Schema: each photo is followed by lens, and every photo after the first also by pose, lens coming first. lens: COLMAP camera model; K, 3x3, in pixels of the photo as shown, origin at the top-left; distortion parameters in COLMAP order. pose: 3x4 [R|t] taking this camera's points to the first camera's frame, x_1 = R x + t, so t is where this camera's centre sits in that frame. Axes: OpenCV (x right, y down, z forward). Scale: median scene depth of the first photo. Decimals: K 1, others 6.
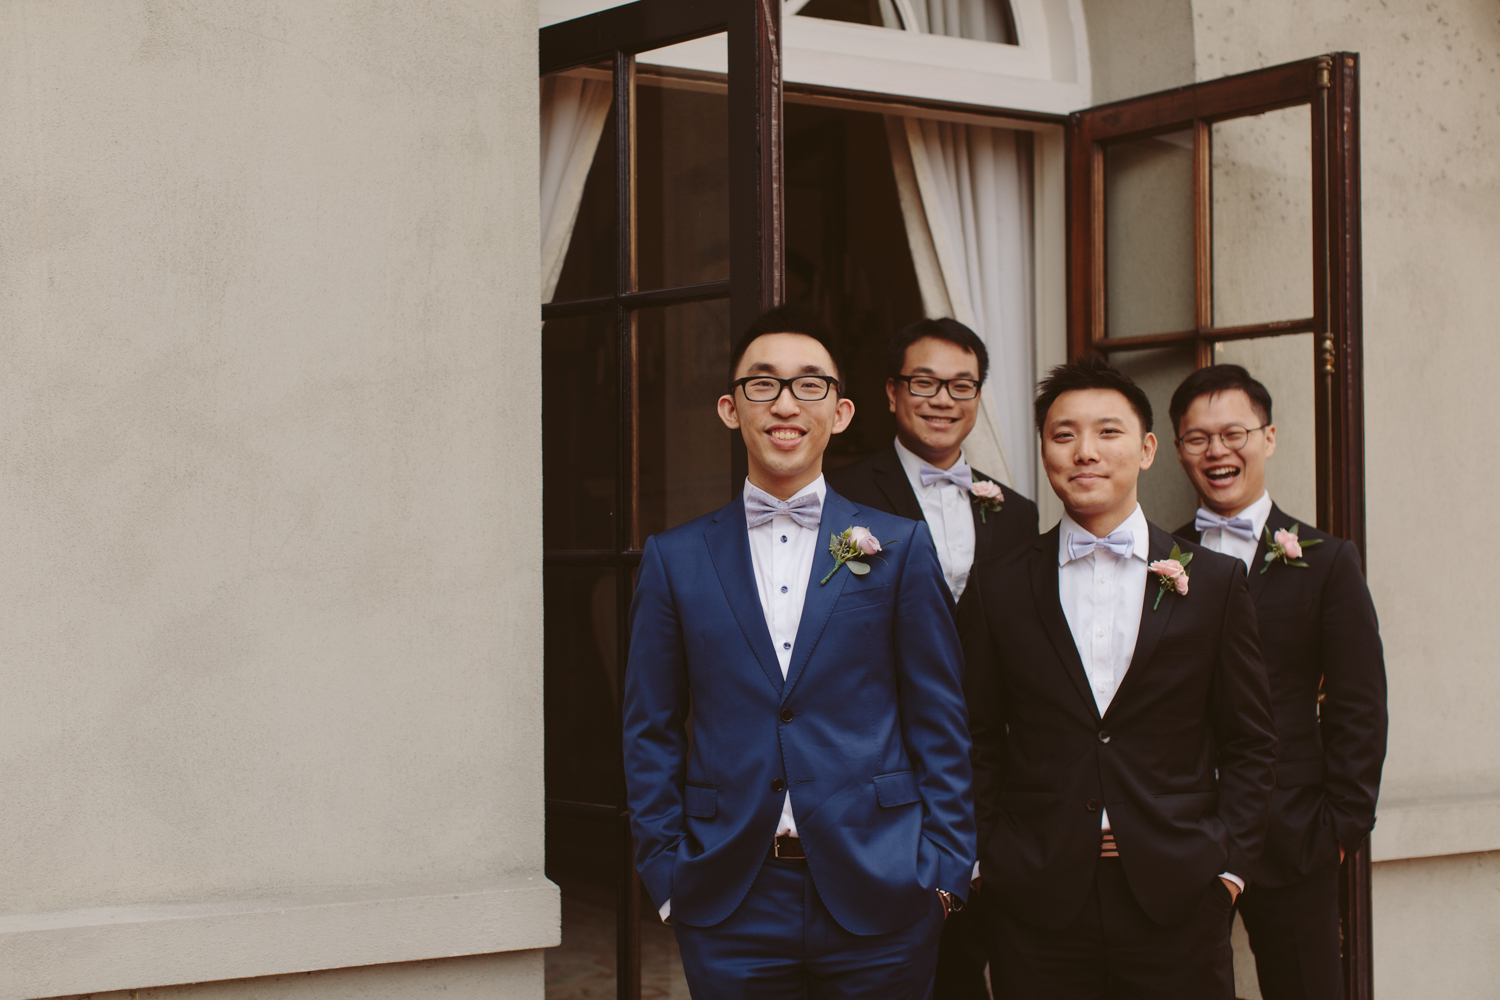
lens RADIAL K [[2161.5, 0, 743.1], [0, 2161.5, 494.3], [0, 0, 1]] dist [0.040683, 0.000000]
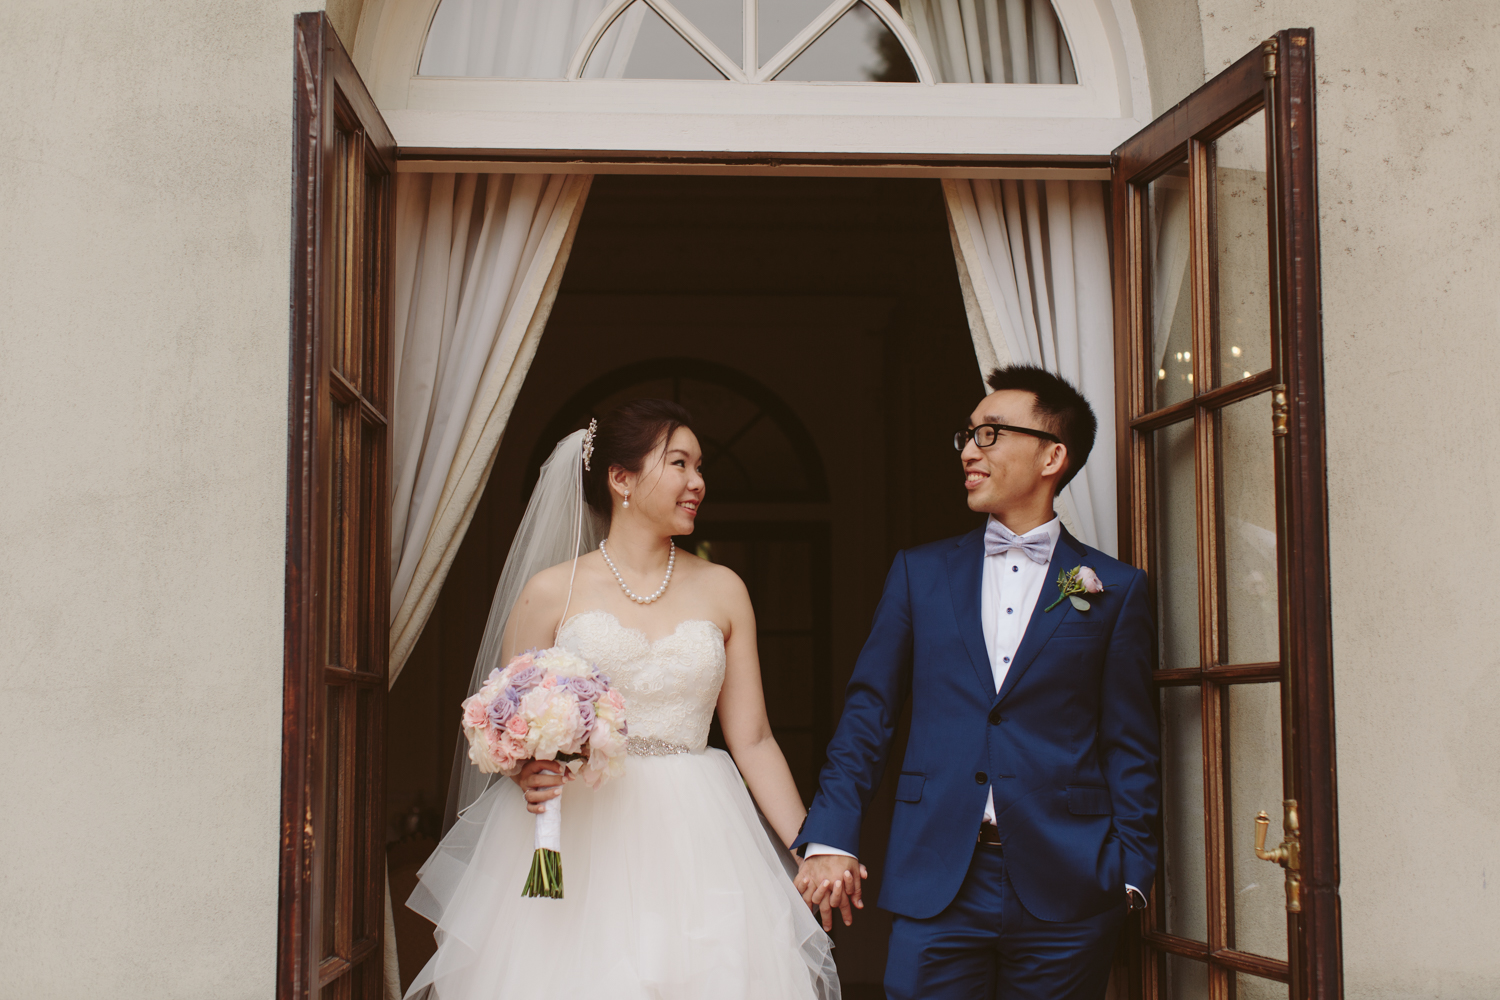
lens RADIAL K [[2161.5, 0, 756.7], [0, 2161.5, 499.2], [0, 0, 1]] dist [0.040683, 0.000000]
pose [[0.893799, -0.047336, -0.445963, 0.448718], [0.012481, 0.996654, -0.080774, 0.027864], [0.448295, 0.066629, 0.891399, 0.222561]]
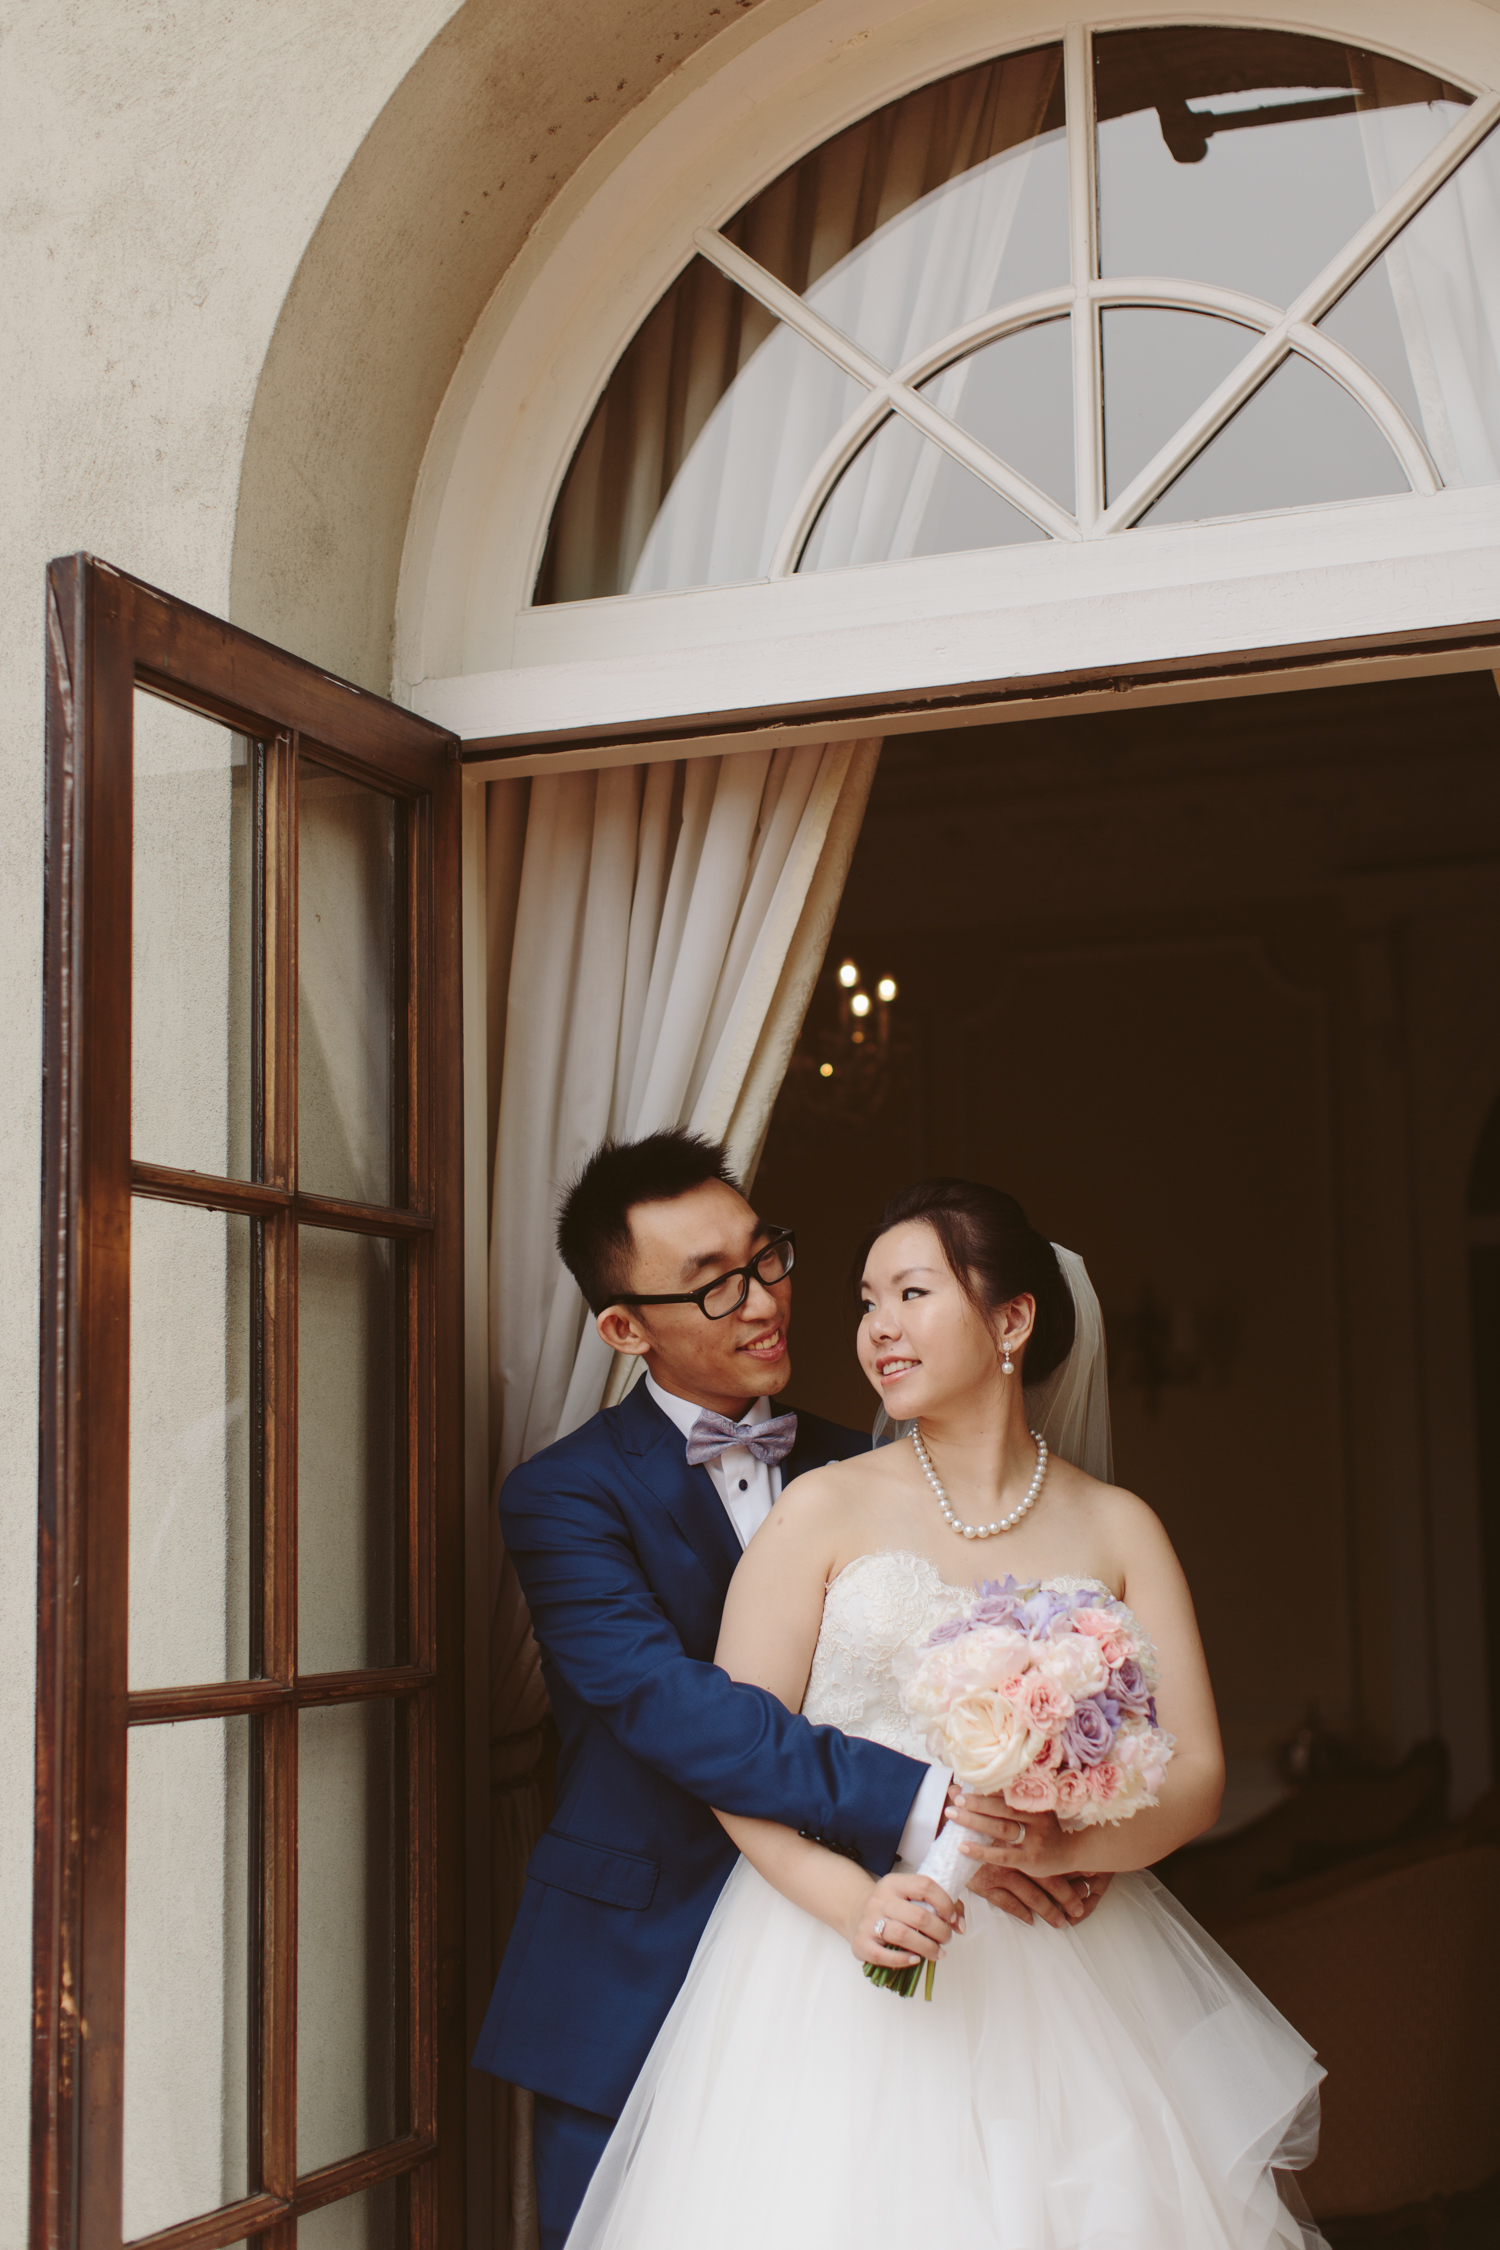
lens RADIAL K [[3242.2, 0, 746.9], [0, 3242.2, 1139.9], [0, 0, 1]] dist [0.040683, 0.000000]
pose [[0.619513, -0.094128, -0.779323, 0.553744], [0.036431, 0.995163, -0.091237, -0.020711], [0.784141, 0.028131, 0.619945, 0.503940]]
